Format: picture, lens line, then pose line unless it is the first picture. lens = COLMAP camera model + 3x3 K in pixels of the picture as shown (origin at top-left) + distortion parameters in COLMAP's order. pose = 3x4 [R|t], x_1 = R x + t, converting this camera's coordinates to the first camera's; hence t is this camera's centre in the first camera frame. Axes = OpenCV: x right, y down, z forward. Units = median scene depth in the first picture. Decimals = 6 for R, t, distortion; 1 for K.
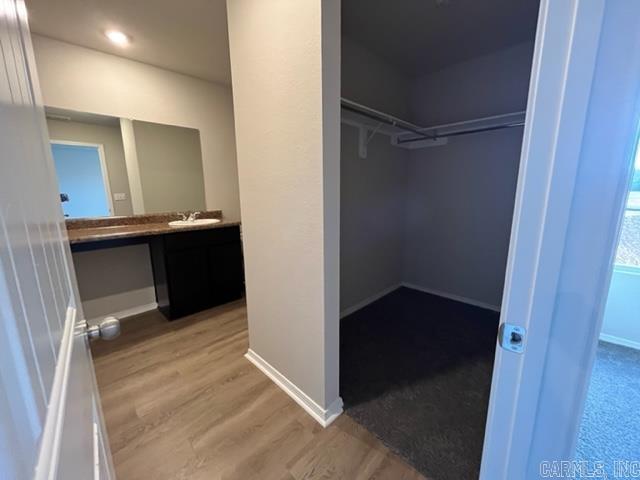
lens RADIAL K [[257.5, 0, 321.5], [0, 257.5, 240.8], [0, 0, 1]] dist [-0.000215, -0.000026]
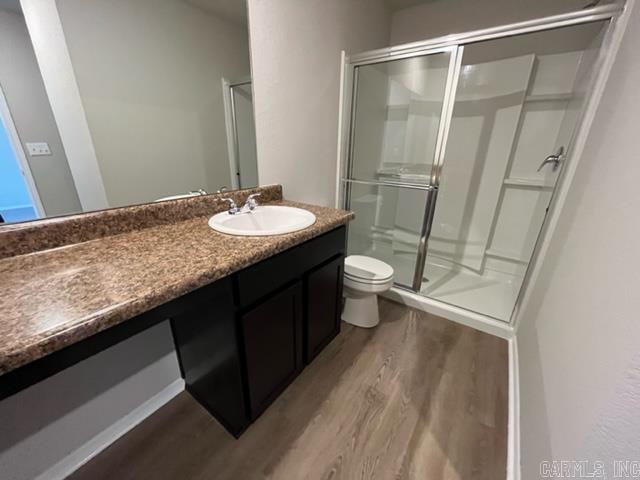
lens RADIAL K [[257.5, 0, 318.3], [0, 257.5, 240.0], [0, 0, 1]] dist [-0.000215, -0.000026]
pose [[0.985908, -0.032661, 0.164070, -0.456012], [0.005410, 0.986467, 0.163869, -0.103911], [-0.167202, -0.160672, 0.972743, 0.517622]]
